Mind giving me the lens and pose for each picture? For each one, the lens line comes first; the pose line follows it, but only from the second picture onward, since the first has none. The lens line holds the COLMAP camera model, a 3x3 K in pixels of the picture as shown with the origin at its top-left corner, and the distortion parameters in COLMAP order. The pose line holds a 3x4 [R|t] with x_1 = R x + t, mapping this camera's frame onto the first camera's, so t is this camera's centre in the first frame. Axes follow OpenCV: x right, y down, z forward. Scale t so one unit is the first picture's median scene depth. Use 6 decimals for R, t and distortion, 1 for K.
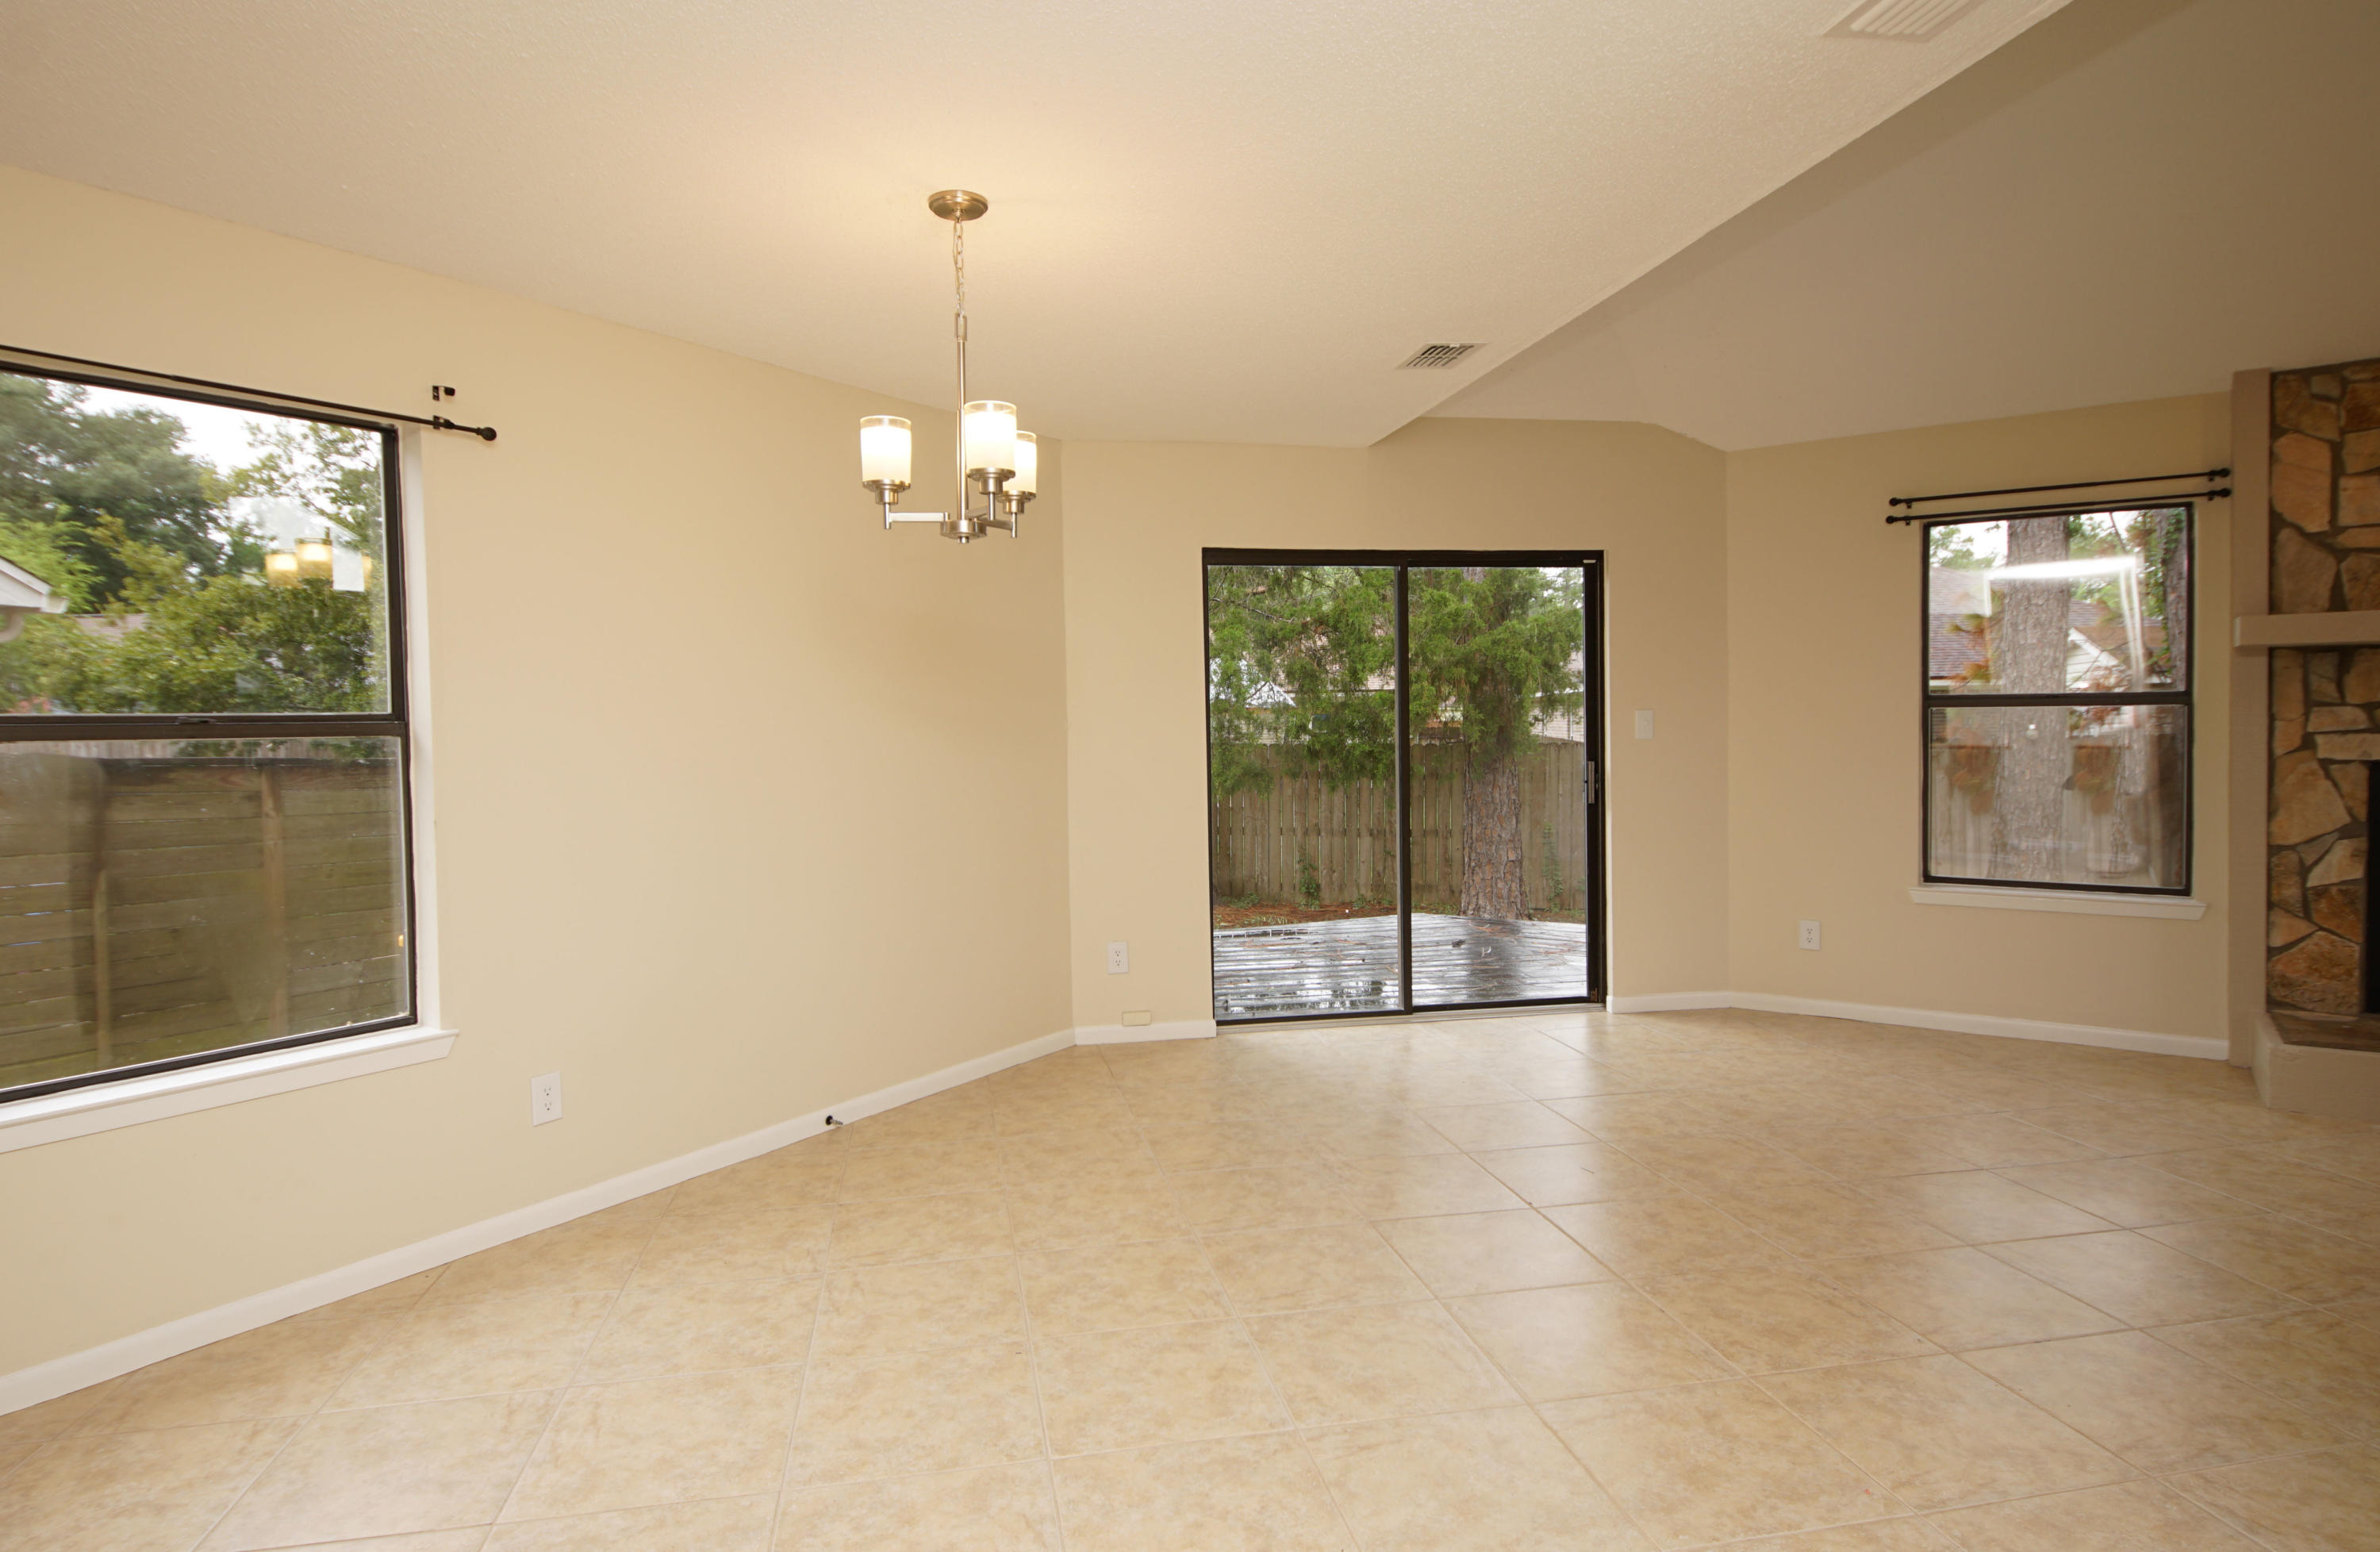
lens RADIAL K [[1305.8, 0, 1127.3], [0, 1305.8, 744.7], [0, 0, 1]] dist [-0.007355, -0.008455]
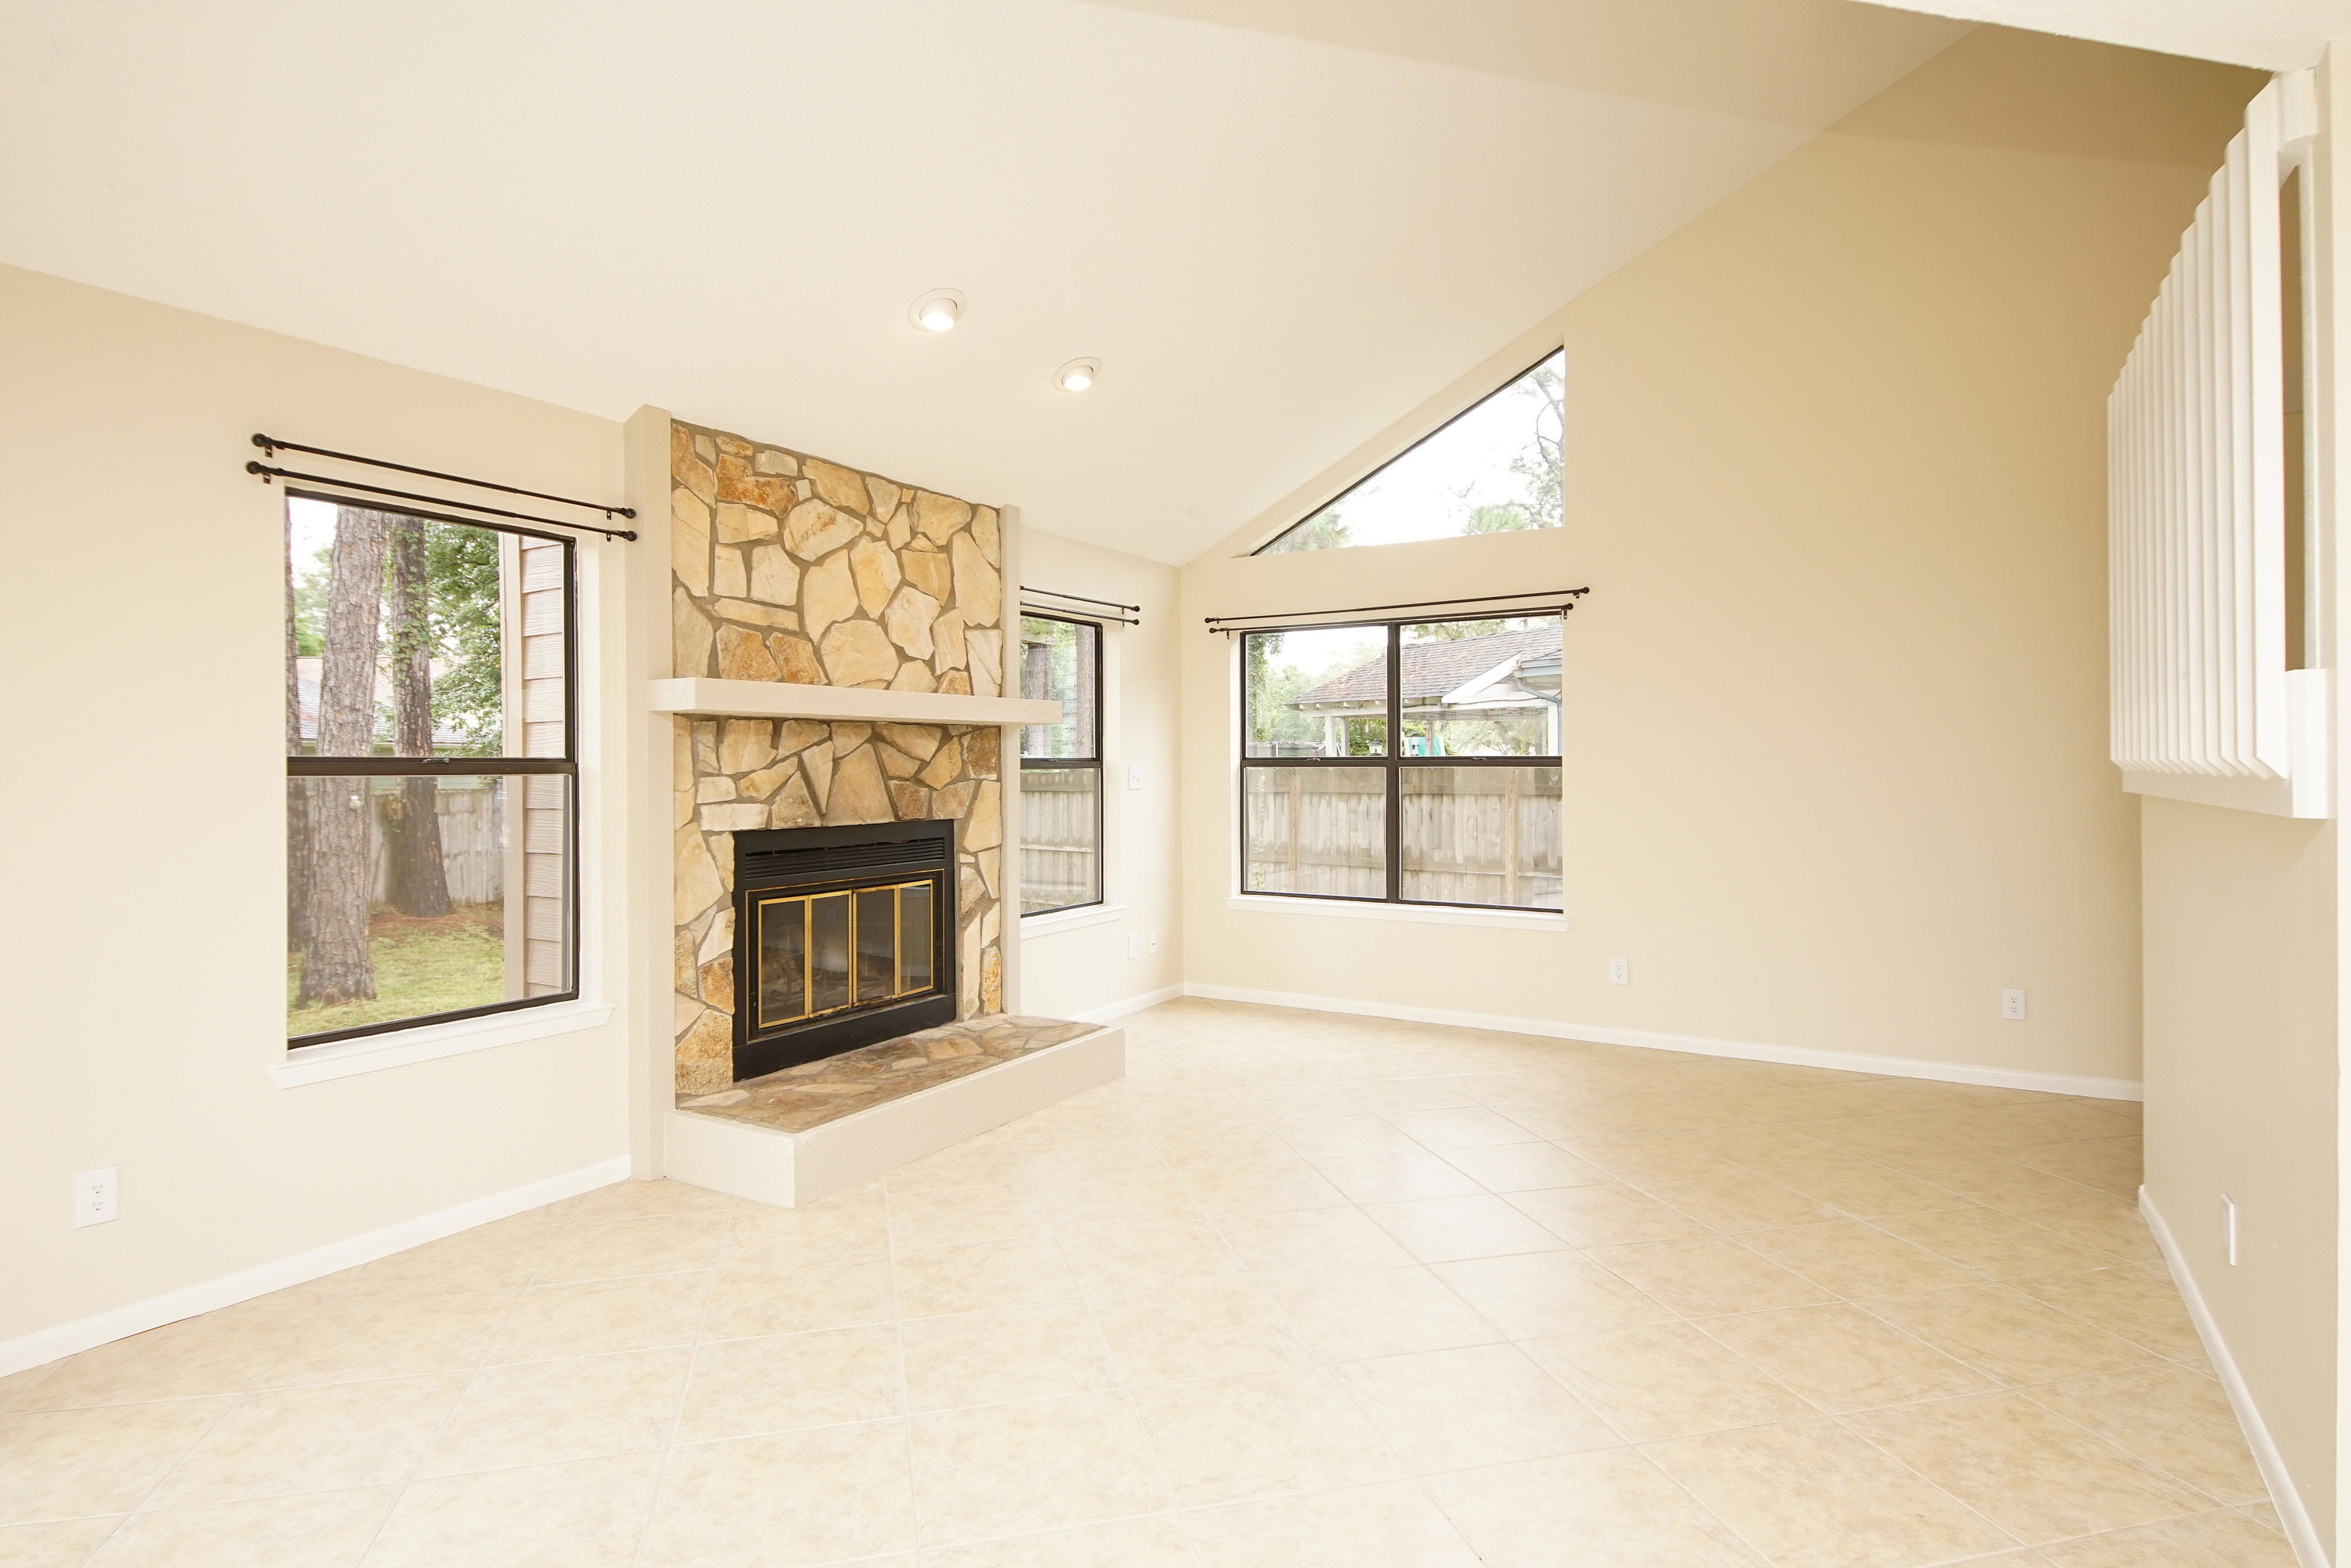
lens RADIAL K [[1267.8, 0, 1160.8], [0, 1267.8, 762.6], [0, 0, 1]] dist [0.030894, -0.028357]
pose [[-0.080399, 0.013462, 0.996672, -0.051862], [0.025729, 0.999604, -0.011426, -0.020454], [-0.996431, 0.024725, -0.080714, 0.729229]]
